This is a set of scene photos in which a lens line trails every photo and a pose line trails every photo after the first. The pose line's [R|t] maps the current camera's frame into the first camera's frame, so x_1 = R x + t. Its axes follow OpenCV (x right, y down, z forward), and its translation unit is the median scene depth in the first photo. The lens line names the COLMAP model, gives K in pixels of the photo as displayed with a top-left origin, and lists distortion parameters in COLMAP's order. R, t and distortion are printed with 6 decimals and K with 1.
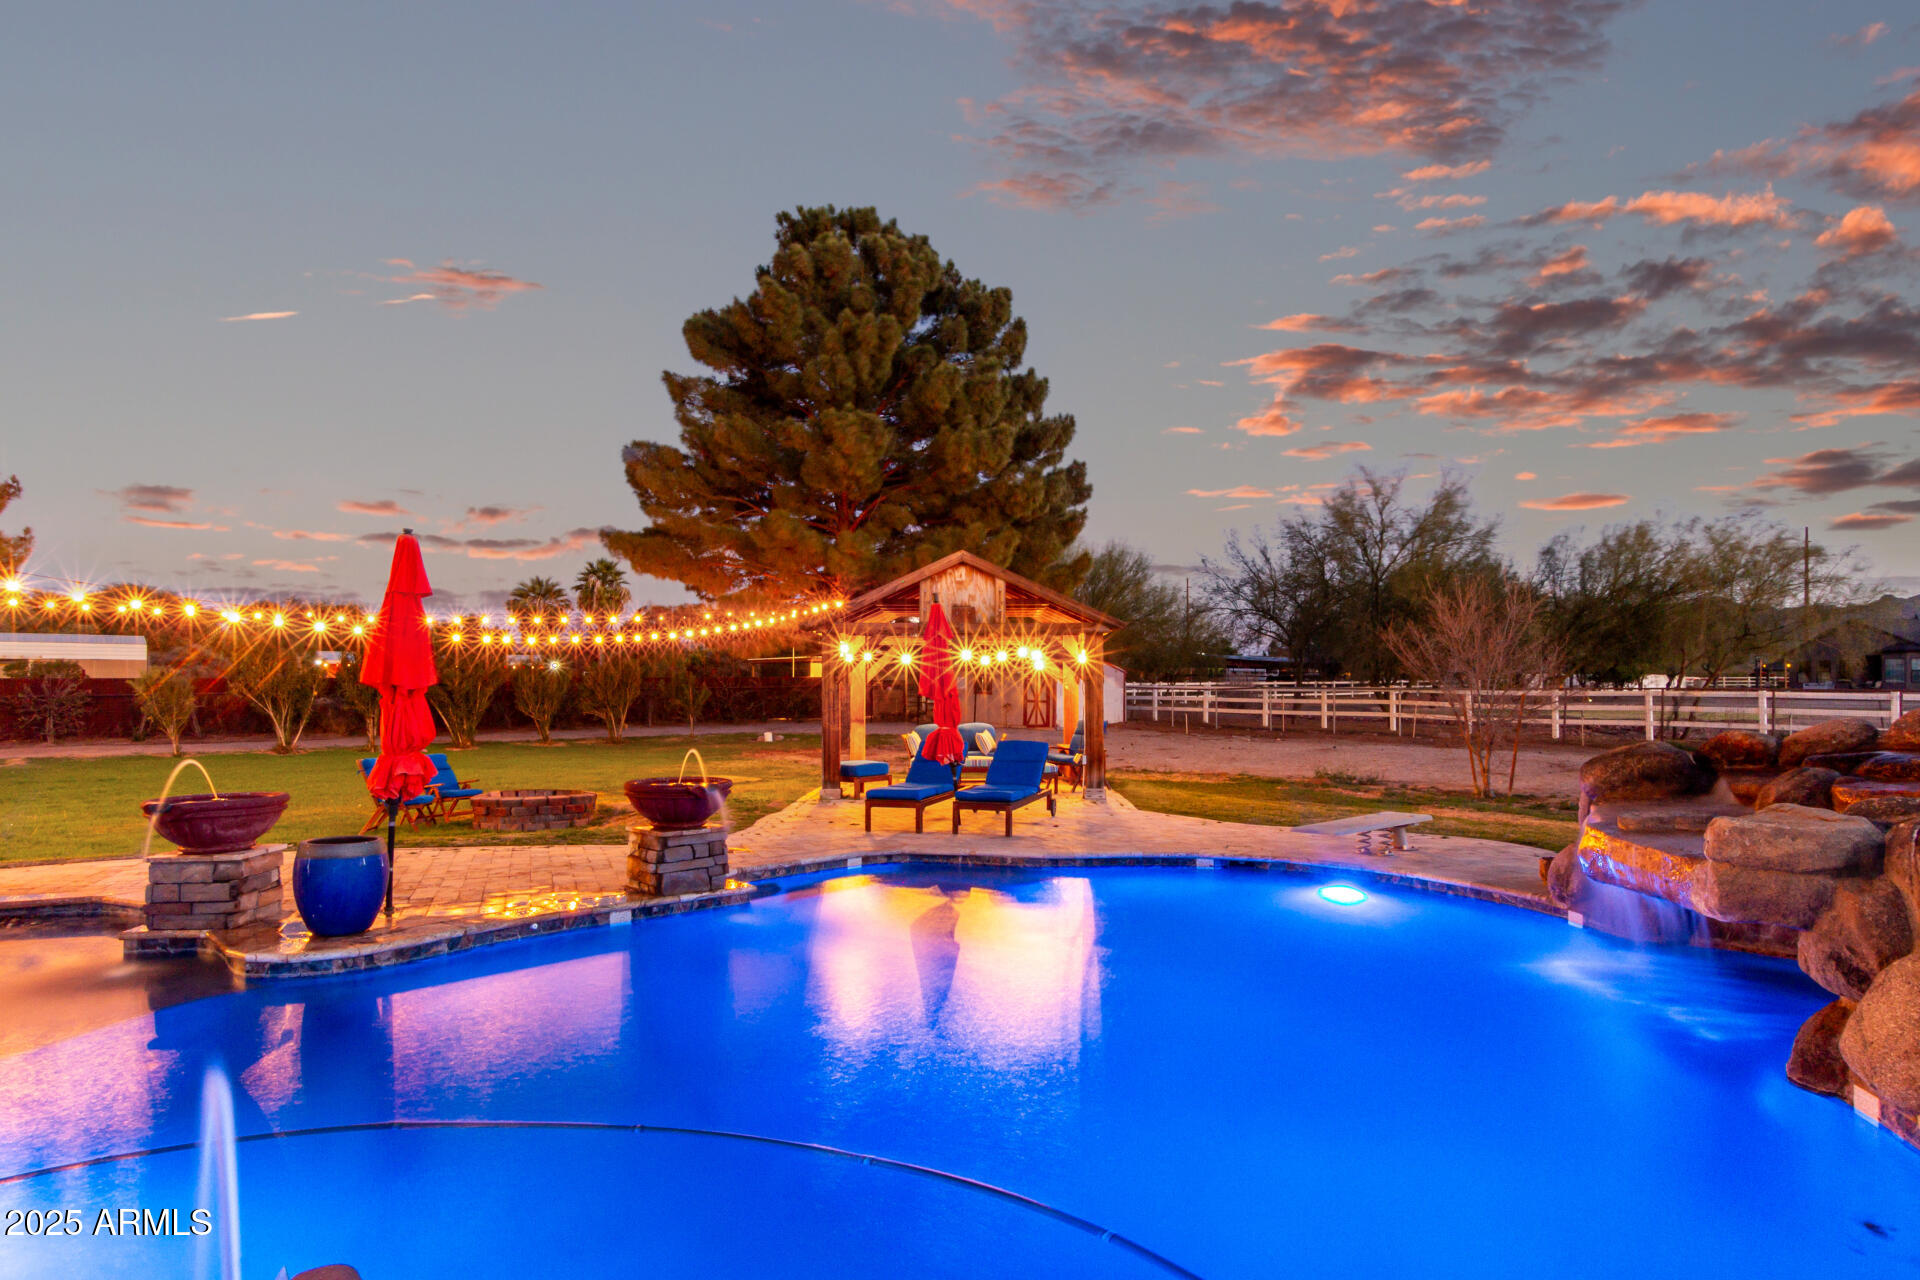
lens RADIAL K [[1088.4, 0, 954.5], [0, 1088.4, 694.2], [0, 0, 1]] dist [0.011015, -0.000270]
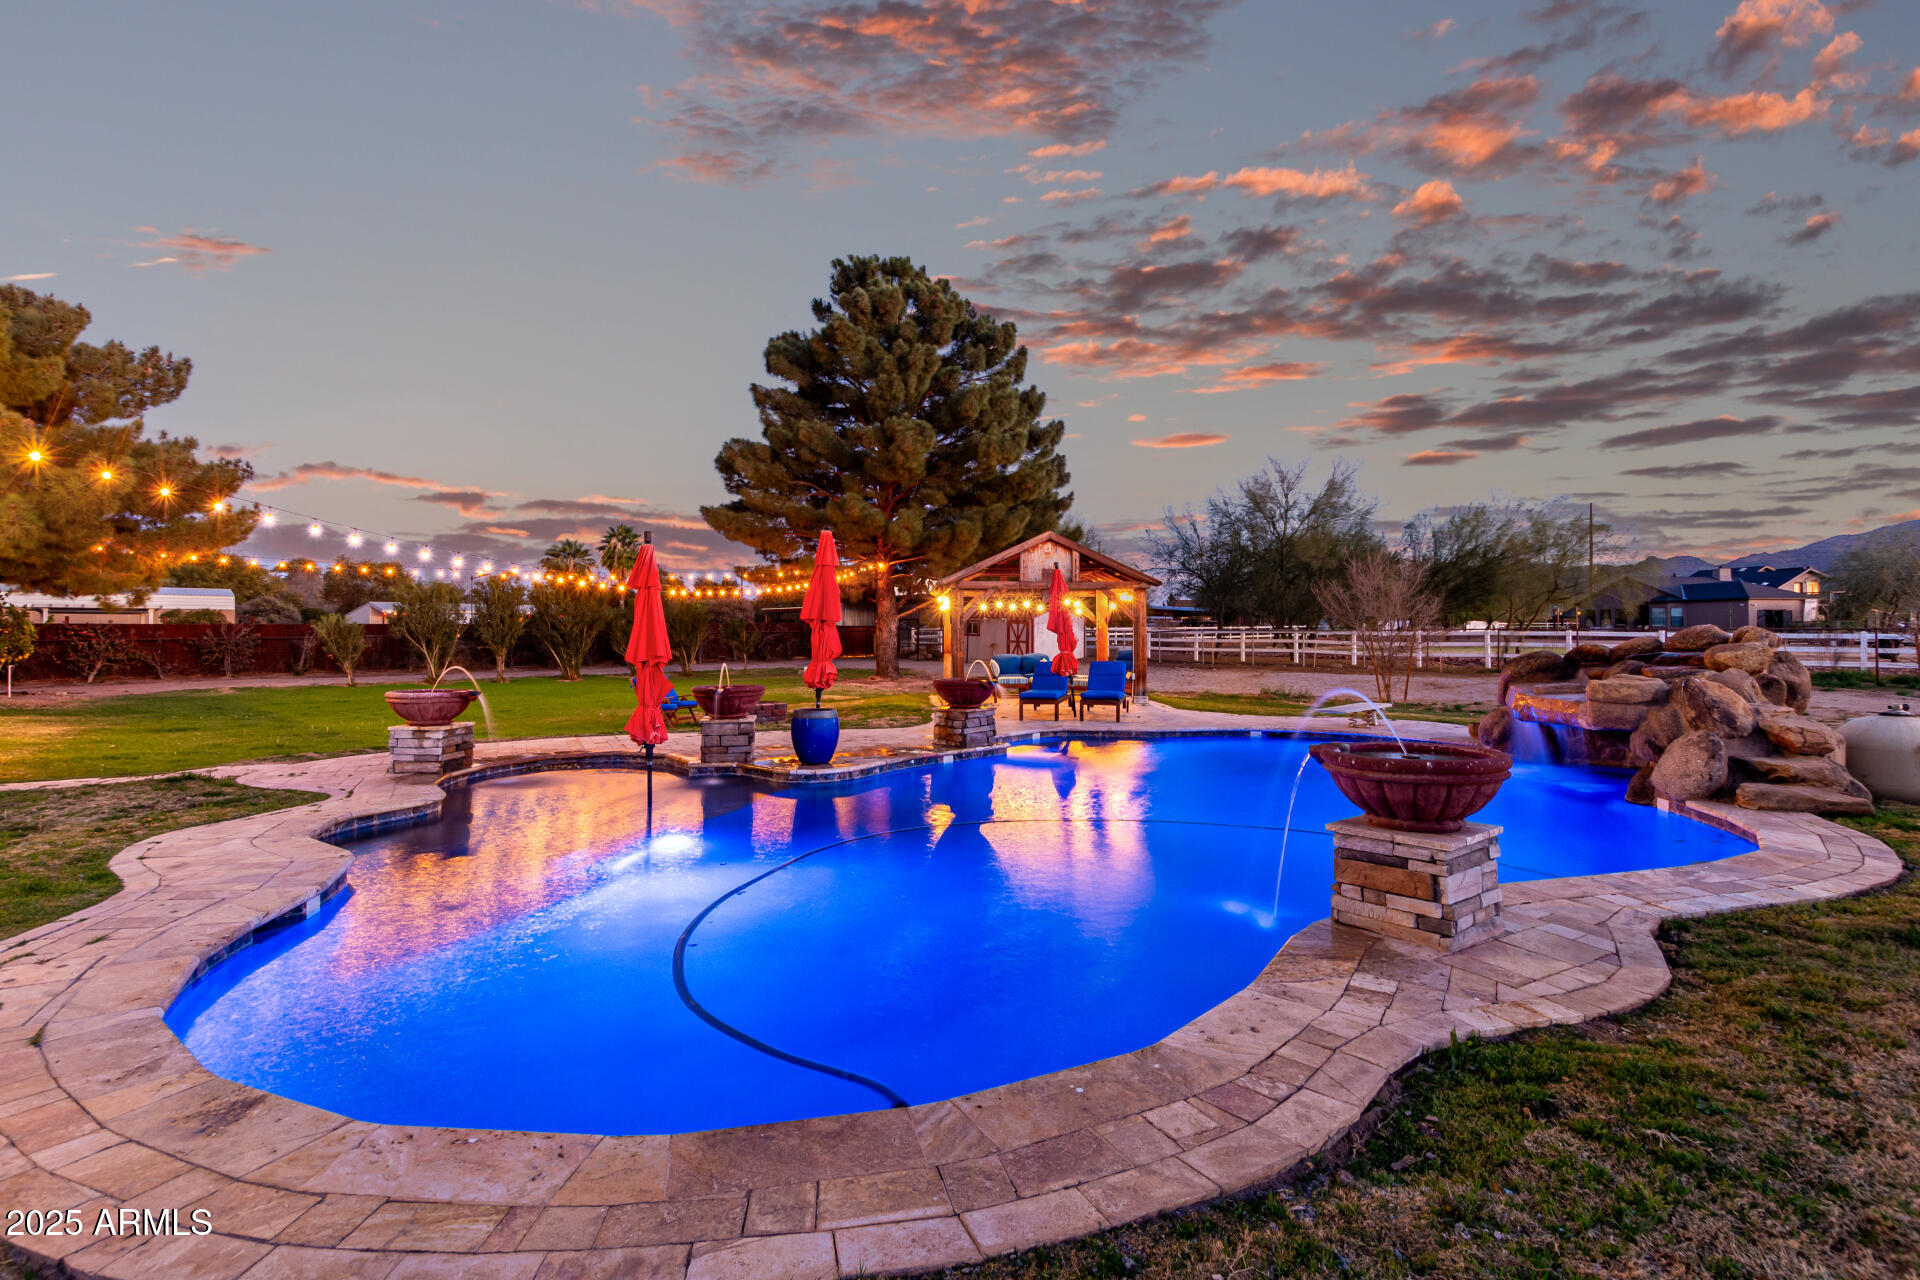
lens RADIAL K [[926.0, 0, 960.0], [0, 926.0, 640.0], [0, 0, 1]] dist [0.012354, -0.006099]
pose [[0.997724, -0.002972, 0.067366, -0.094558], [0.002911, 0.999995, 0.001006, 0.005098], [-0.067368, -0.000808, 0.997728, -0.103569]]
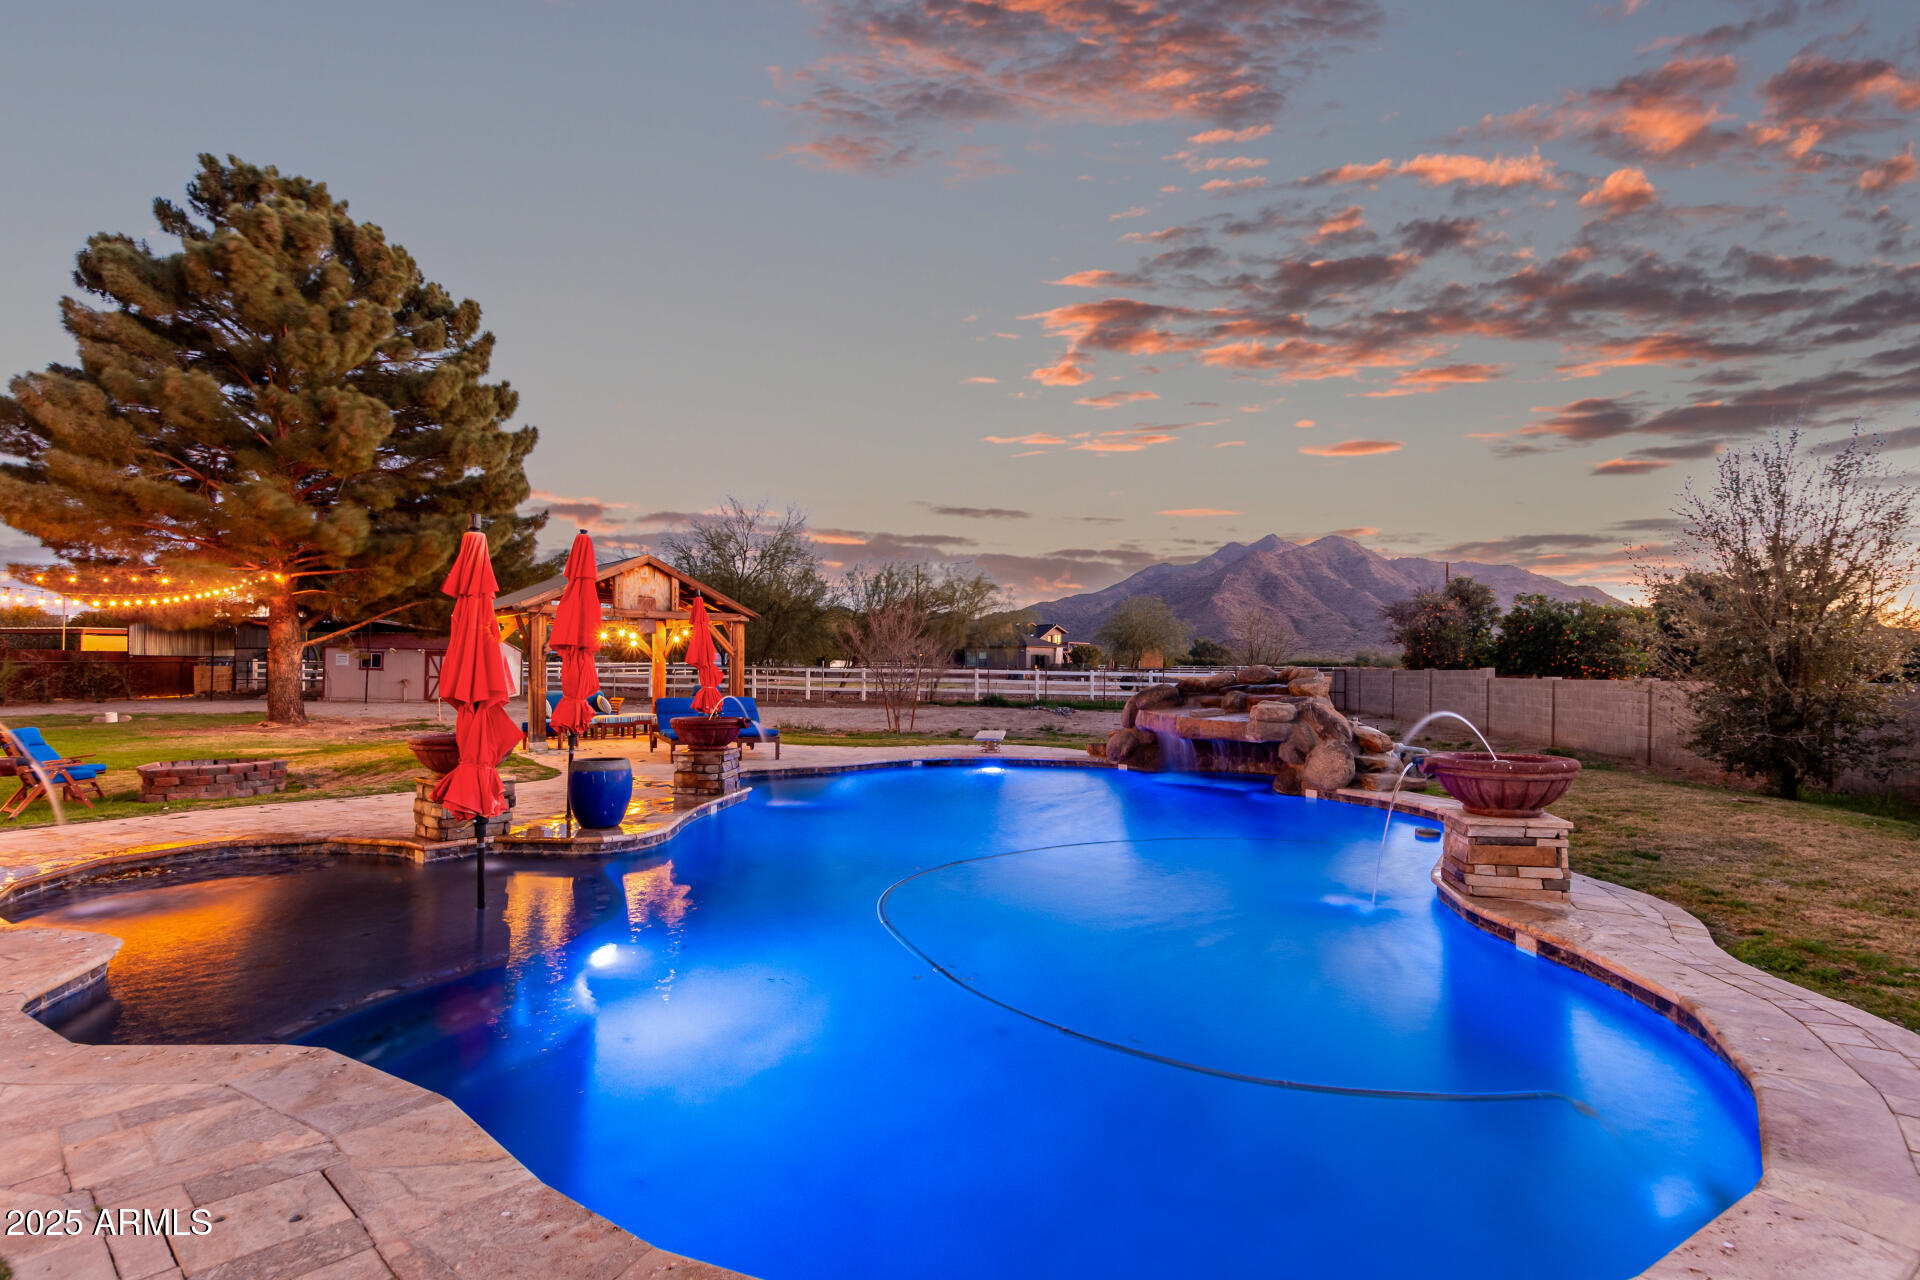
lens RADIAL K [[914.3, 0, 960.9], [0, 914.3, 702.3], [0, 0, 1]] dist [0.011116, -0.005457]
pose [[0.750142, -0.019384, 0.660993, -0.214514], [-0.000727, 0.999546, 0.030137, 0.005771], [-0.661277, -0.023087, 0.749787, -0.035210]]
